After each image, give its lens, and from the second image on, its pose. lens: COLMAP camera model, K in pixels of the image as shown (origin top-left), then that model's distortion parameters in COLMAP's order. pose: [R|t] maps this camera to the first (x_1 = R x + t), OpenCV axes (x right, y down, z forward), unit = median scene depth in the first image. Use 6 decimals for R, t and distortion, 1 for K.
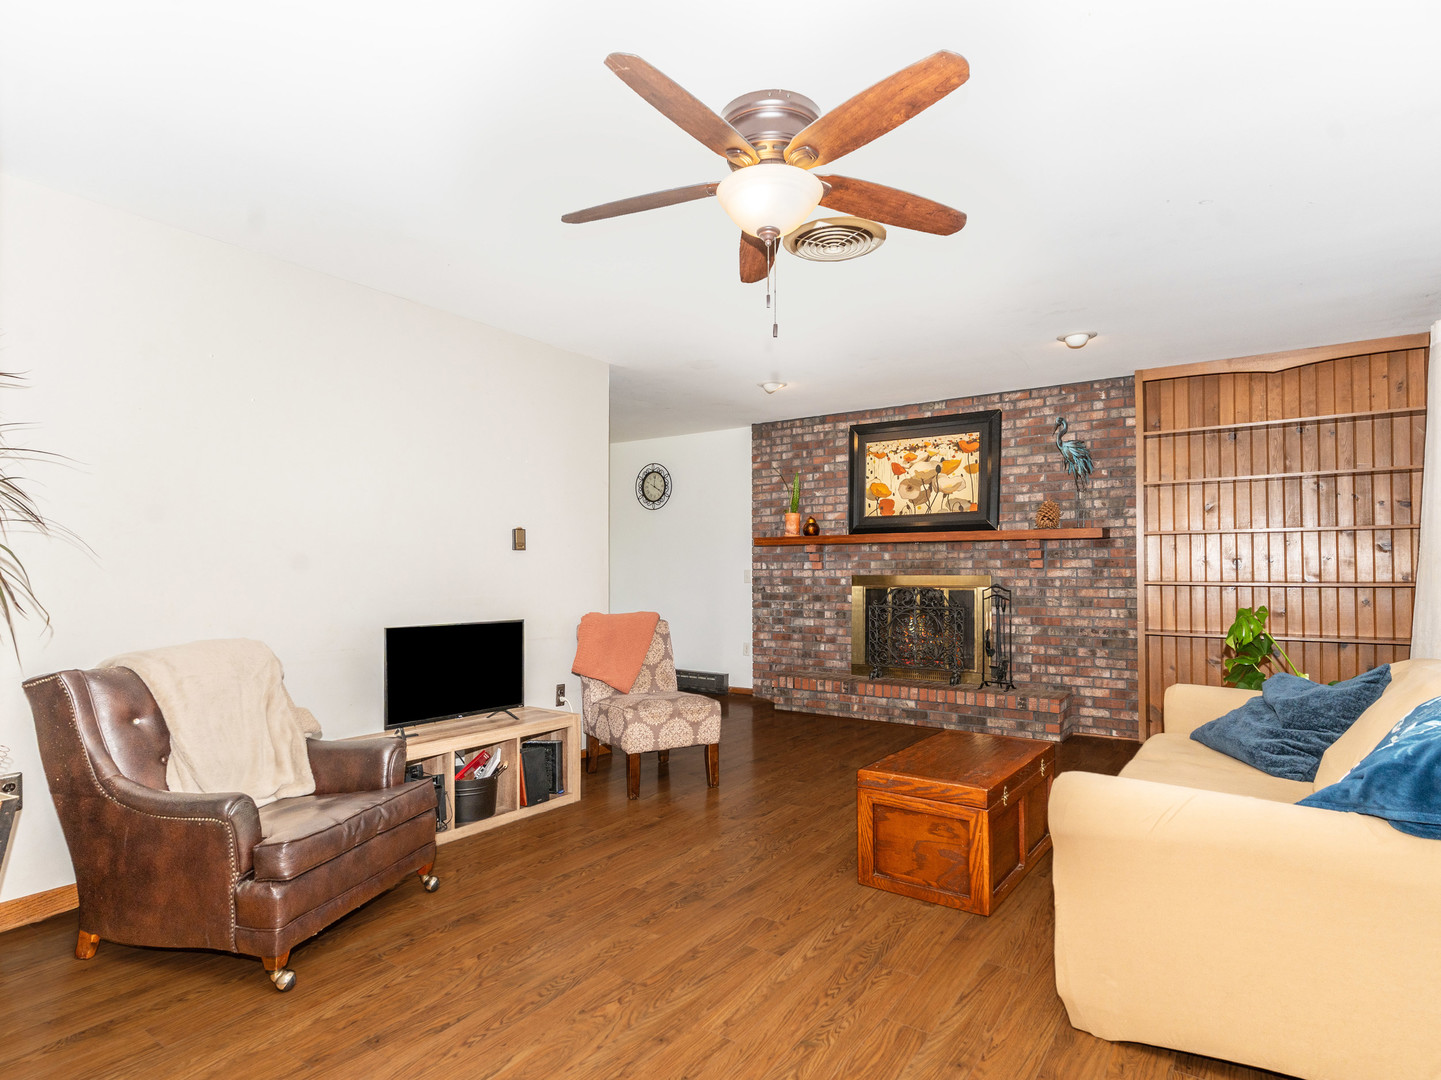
lens RADIAL K [[788.4, 0, 710.6], [0, 788.4, 567.3], [0, 0, 1]] dist [-0.000778, 0.000250]
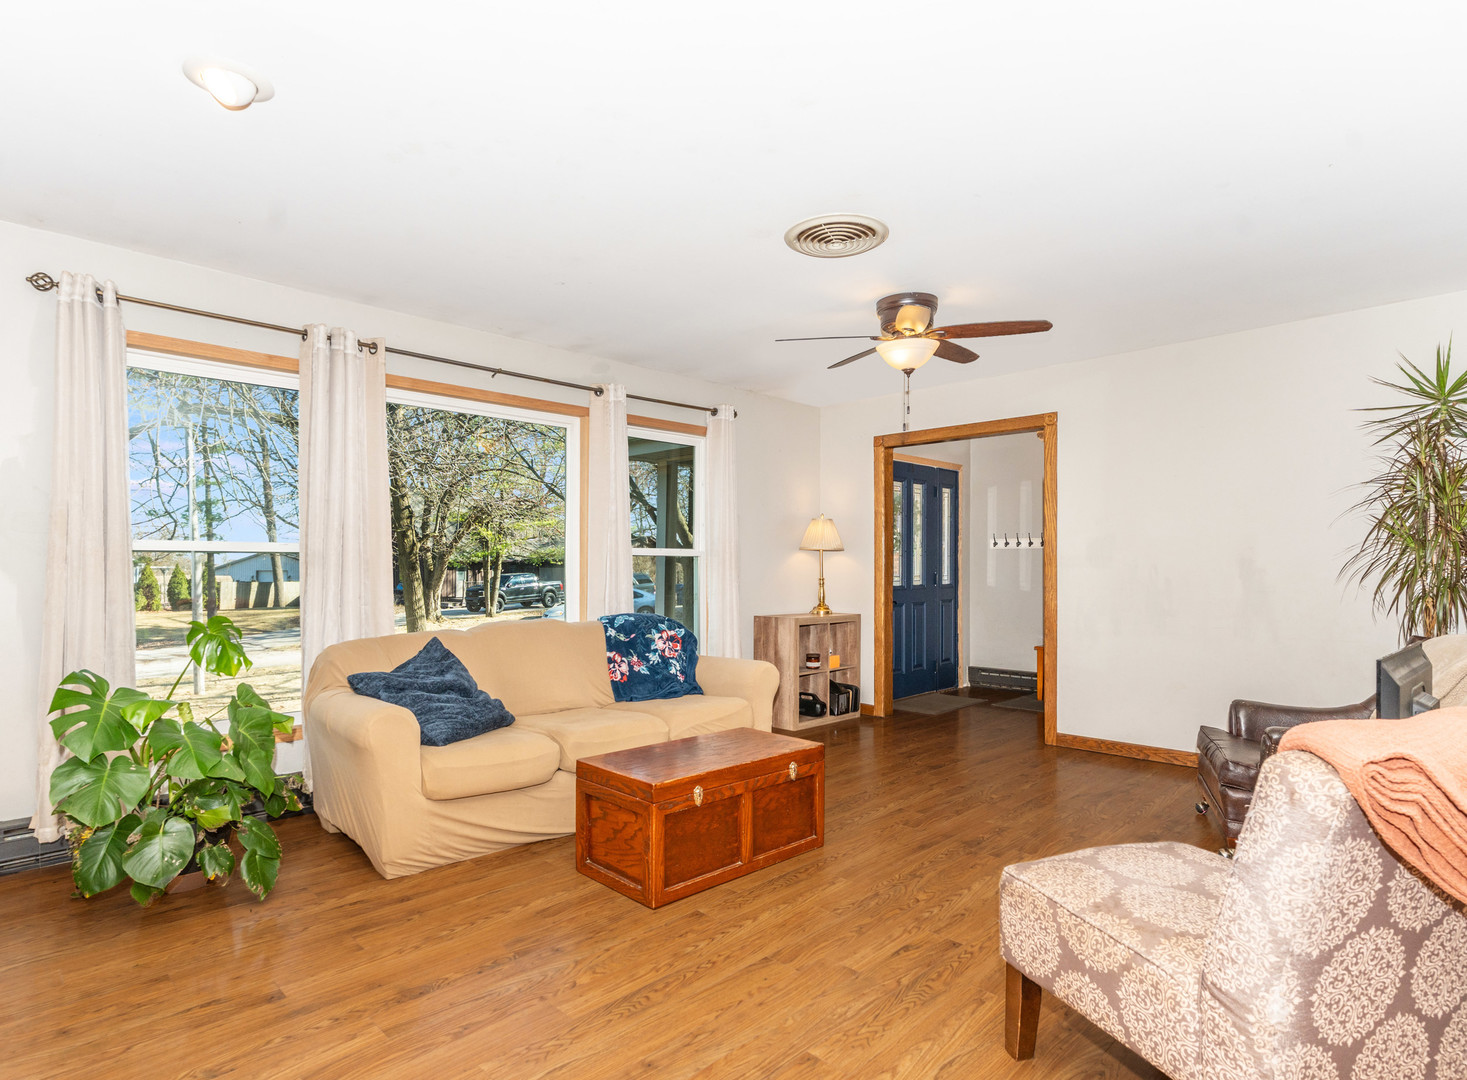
lens RADIAL K [[792.6, 0, 737.2], [0, 792.6, 567.5], [0, 0, 1]] dist [0.001453, 0.000321]
pose [[-0.986417, -0.009162, 0.164007, 0.140235], [-0.008749, 0.999956, 0.003237, 0.005107], [-0.164029, 0.001759, -0.986454, 2.337296]]
